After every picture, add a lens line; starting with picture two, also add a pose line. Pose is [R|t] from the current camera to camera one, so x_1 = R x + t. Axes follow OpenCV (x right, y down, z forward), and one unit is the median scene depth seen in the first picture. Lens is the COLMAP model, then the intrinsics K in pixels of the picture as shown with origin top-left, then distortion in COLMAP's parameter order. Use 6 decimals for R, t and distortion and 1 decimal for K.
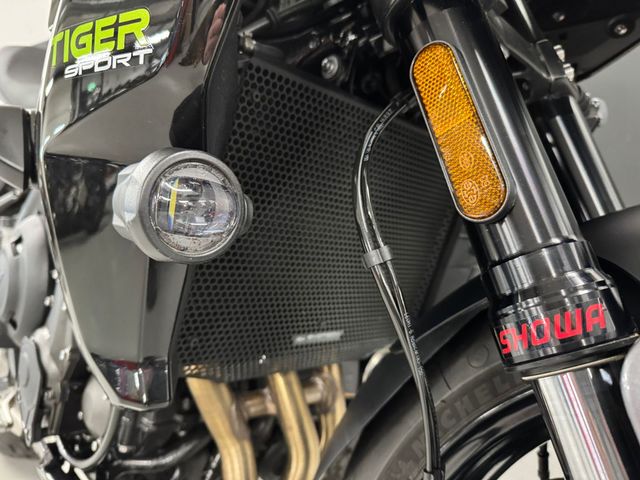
lens RADIAL K [[445.4, 0, 316.7], [0, 445.4, 242.4], [0, 0, 1]] dist [0.022883, -0.022387]
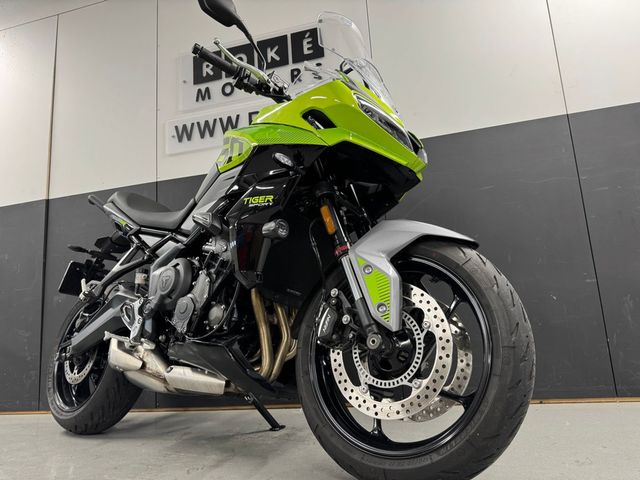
lens RADIAL K [[445.4, 0, 319.4], [0, 445.4, 242.4], [0, 0, 1]] dist [0.022883, -0.022387]
pose [[0.989512, 0.053441, 0.134203, -0.239054], [-0.008652, 0.949309, -0.314224, 0.800862], [-0.144193, 0.309768, 0.939815, -1.875087]]
